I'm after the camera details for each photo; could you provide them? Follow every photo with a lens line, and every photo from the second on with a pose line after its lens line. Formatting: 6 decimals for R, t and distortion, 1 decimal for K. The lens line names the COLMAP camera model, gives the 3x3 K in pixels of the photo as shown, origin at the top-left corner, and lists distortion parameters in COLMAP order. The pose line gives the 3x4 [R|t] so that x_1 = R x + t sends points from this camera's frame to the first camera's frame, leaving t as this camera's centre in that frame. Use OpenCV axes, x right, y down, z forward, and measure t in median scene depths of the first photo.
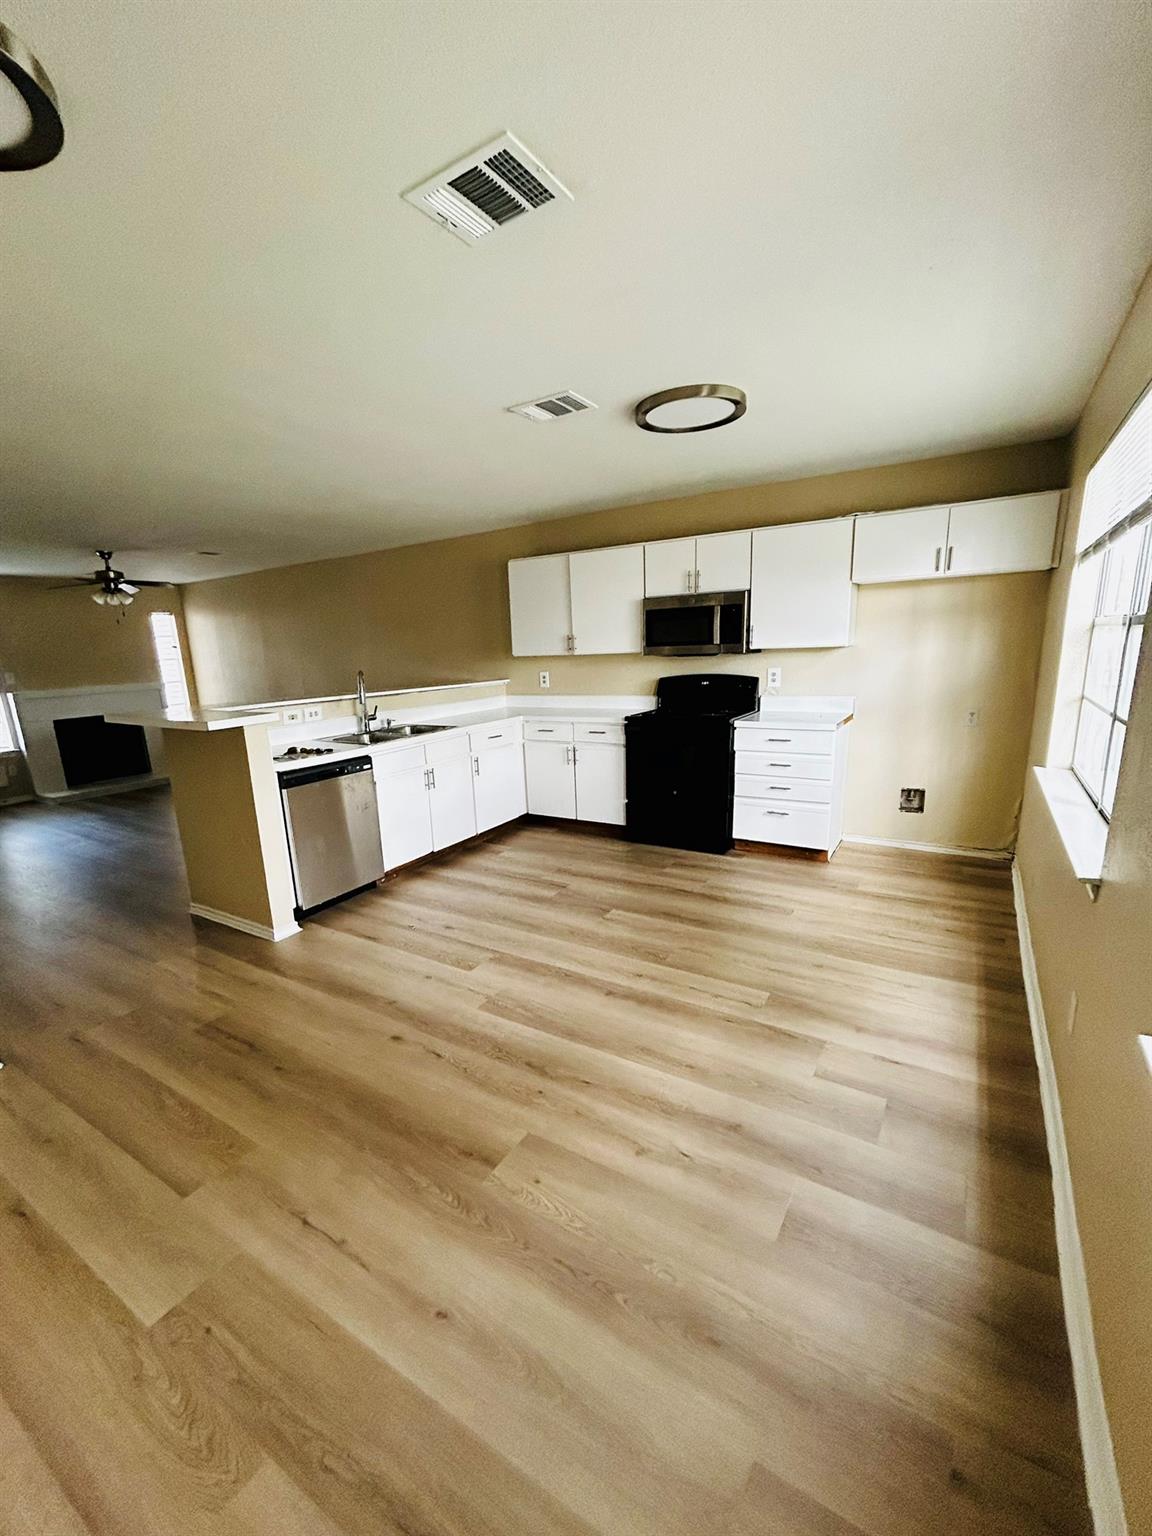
lens RADIAL K [[641.8, 0, 554.8], [0, 641.8, 798.4], [0, 0, 1]] dist [-0.000107, 0.000273]
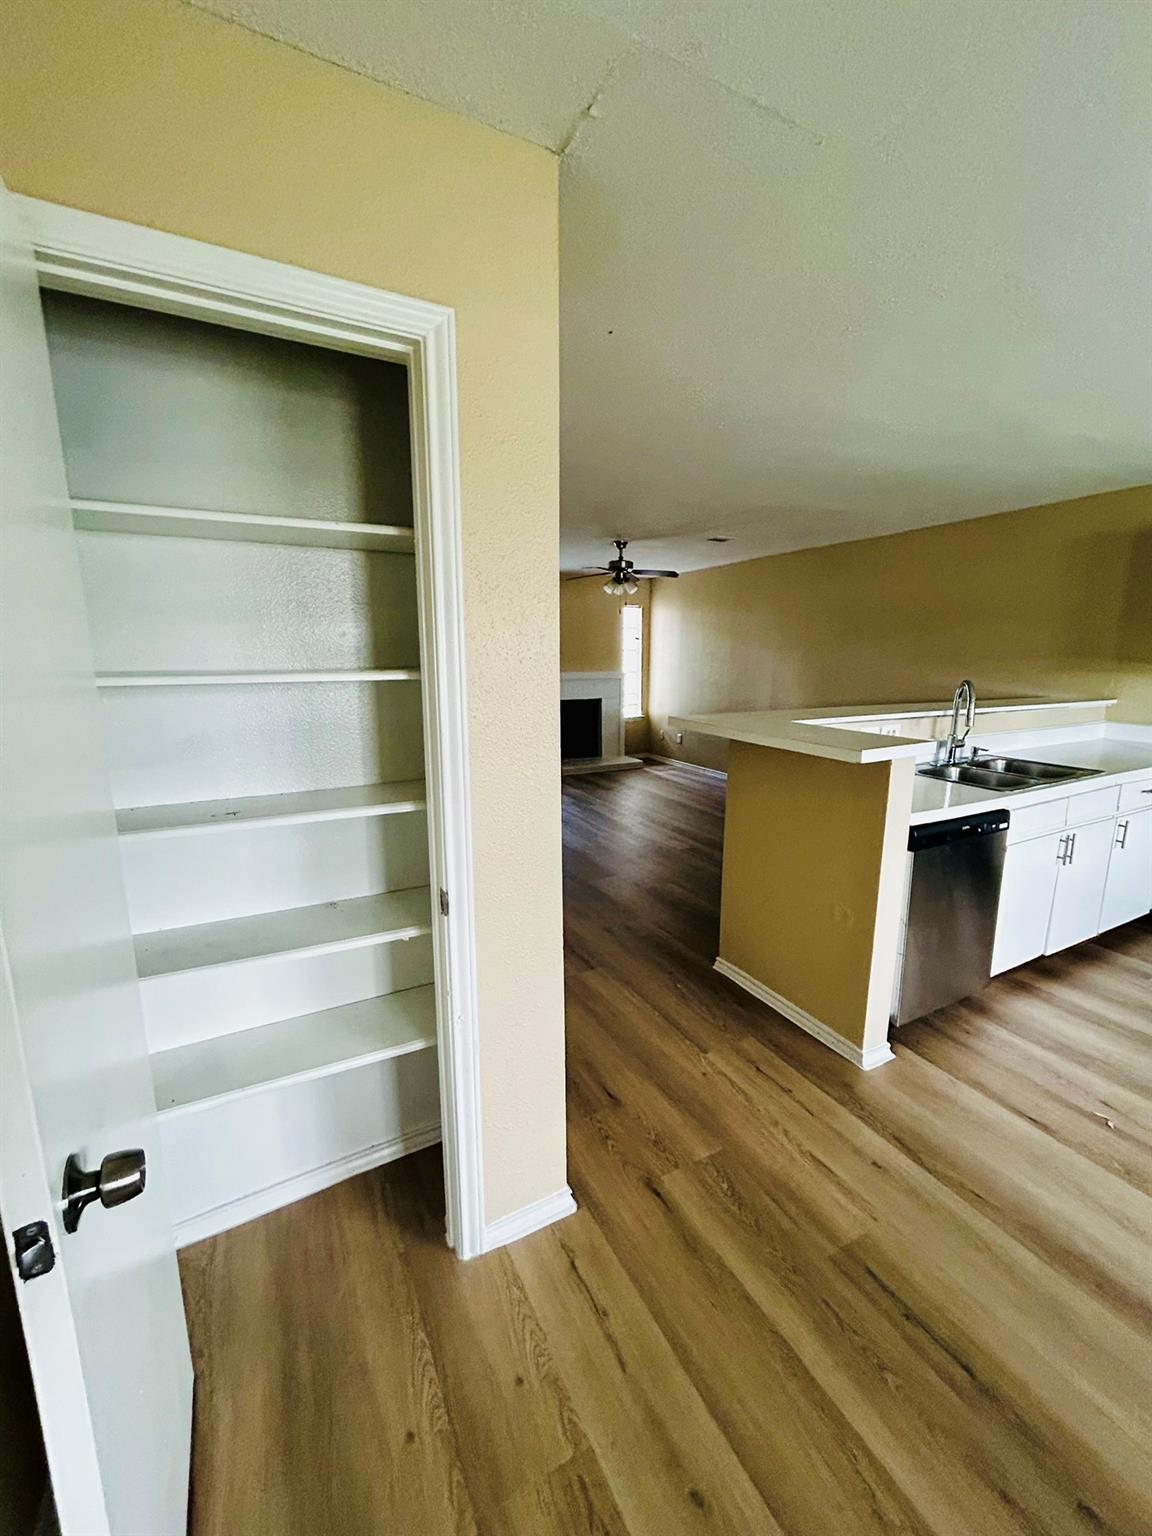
lens RADIAL K [[620.3, 0, 582.0], [0, 620.3, 767.7], [0, 0, 1]] dist [-0.000057, 0.000599]
pose [[0.866448, 0.132926, -0.481247, -0.316582], [-0.150907, 0.988547, 0.001353, -0.037084], [0.475916, 0.071451, 0.876584, 0.195415]]
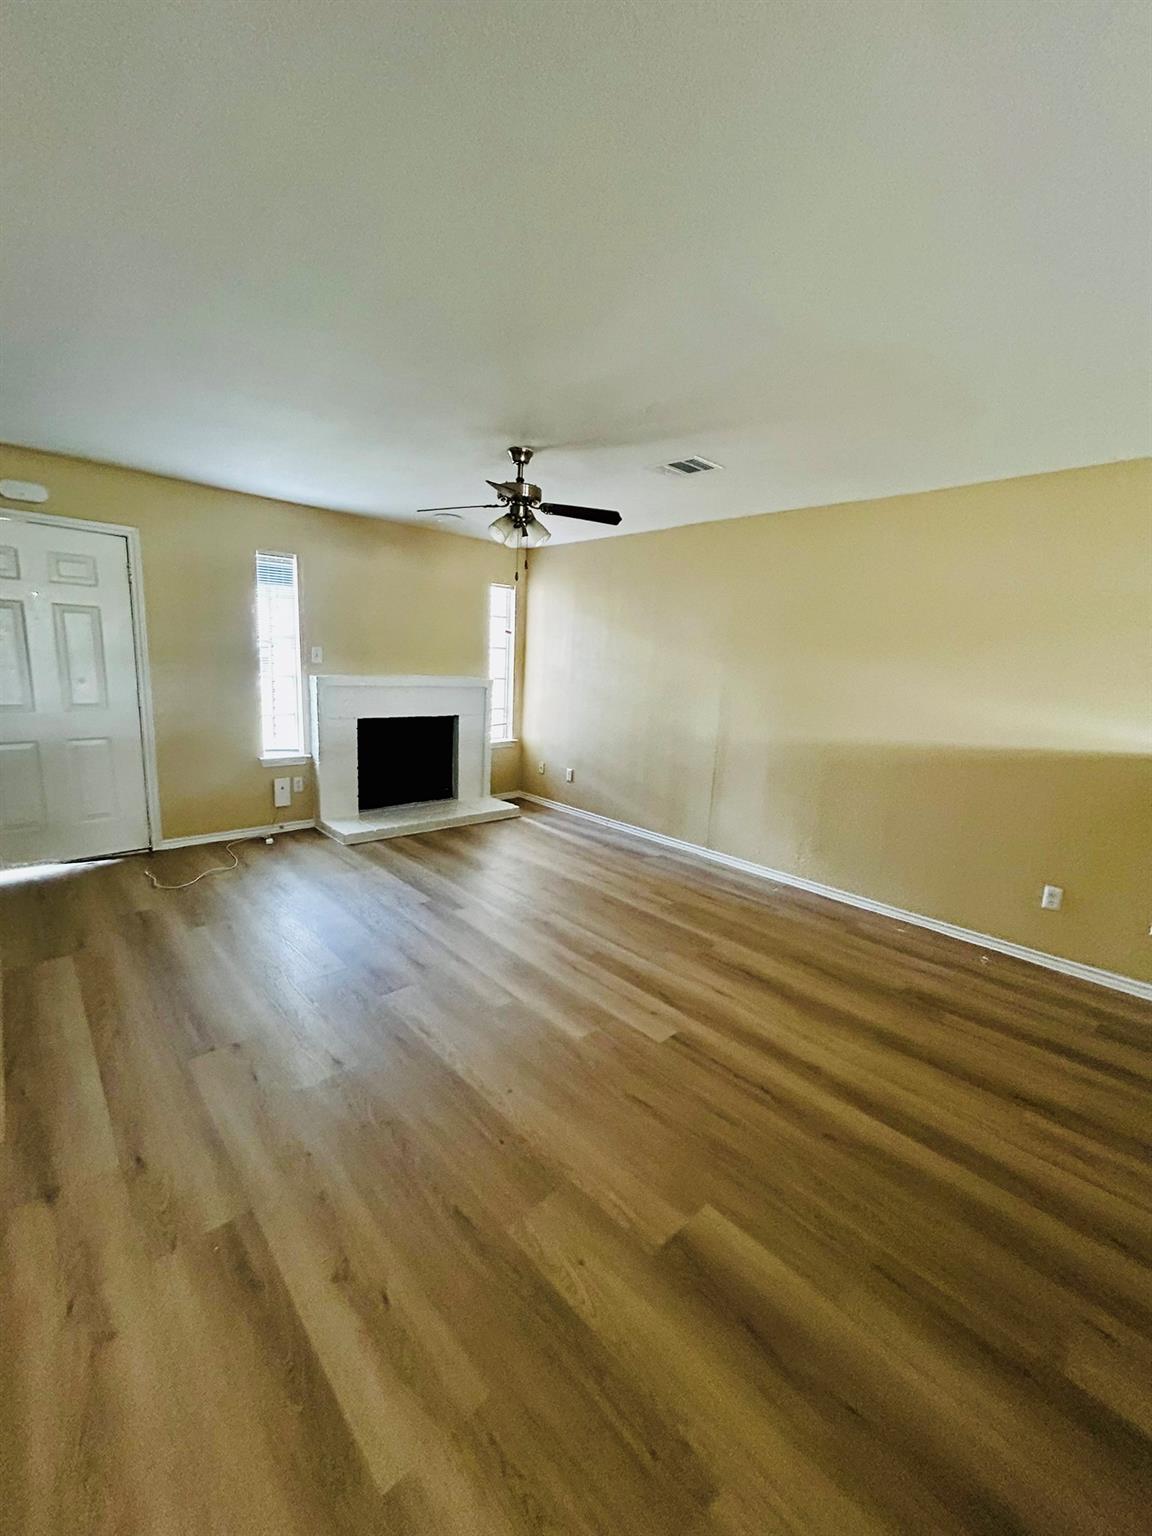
lens RADIAL K [[620.3, 0, 582.0], [0, 620.3, 767.7], [0, 0, 1]] dist [-0.000057, 0.000599]
pose [[0.964656, 0.133636, -0.227112, -0.642383], [-0.146916, 0.988234, -0.042531, -0.126585], [0.218756, 0.074394, 0.972939, 0.665150]]
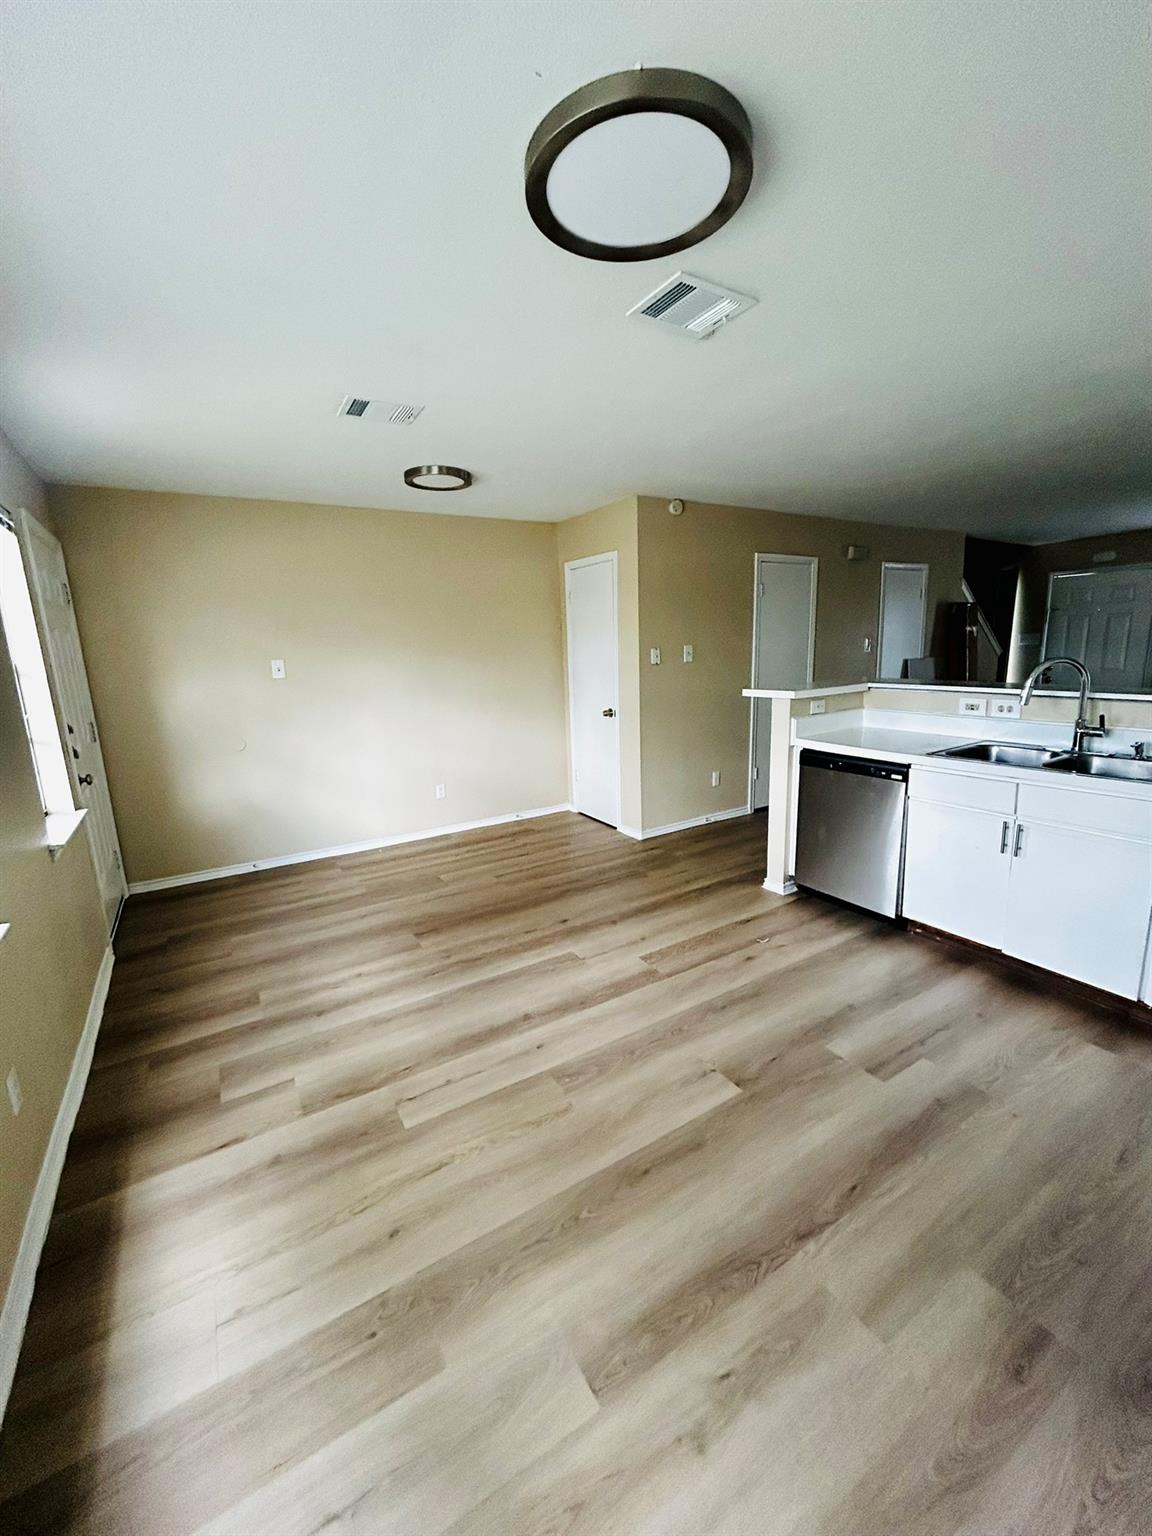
lens RADIAL K [[615.8, 0, 576.0], [0, 615.8, 768.0], [0, 0, 1]] dist [-0.000269, 0.000049]
pose [[-0.427703, 0.233645, -0.873201, 0.466922], [-0.159418, 0.931377, 0.327296, -0.212371], [0.889751, 0.279190, -0.361106, 0.790311]]
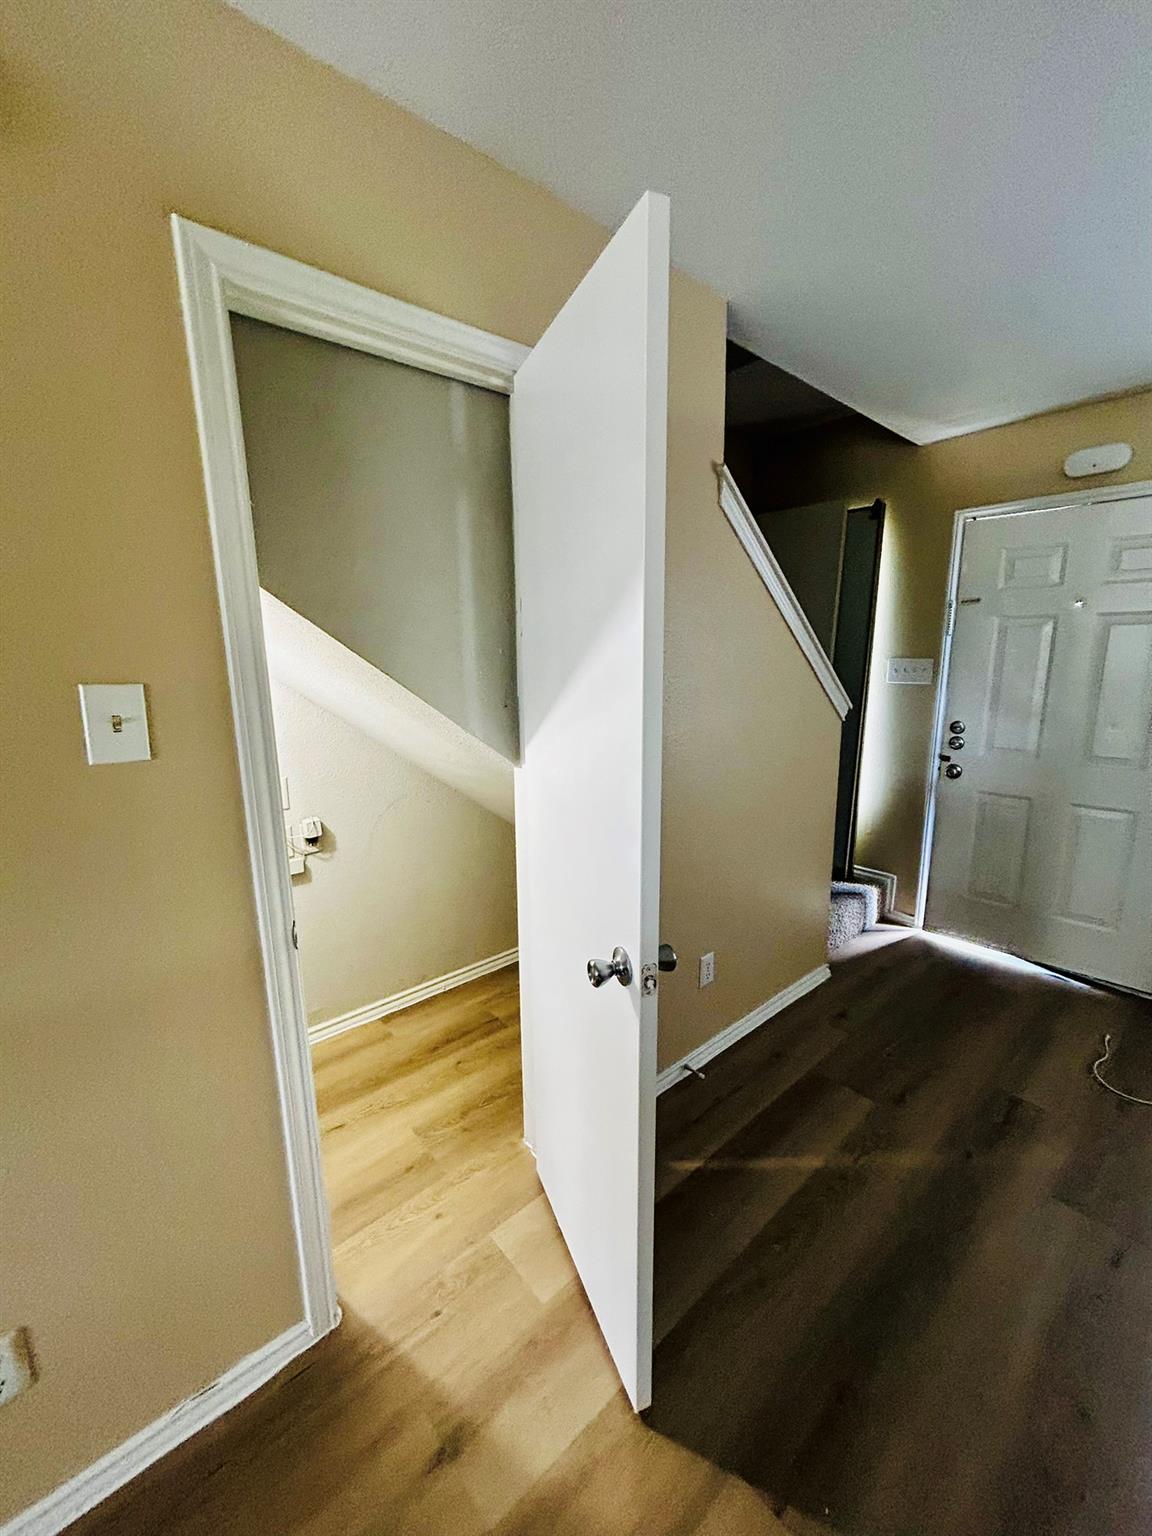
lens RADIAL K [[620.3, 0, 582.0], [0, 620.3, 767.7], [0, 0, 1]] dist [-0.000057, 0.000599]
pose [[-0.276602, 0.225371, -0.934184, -0.833492], [-0.201719, 0.936837, 0.285737, -0.209583], [0.939575, 0.267478, -0.213670, 1.013991]]
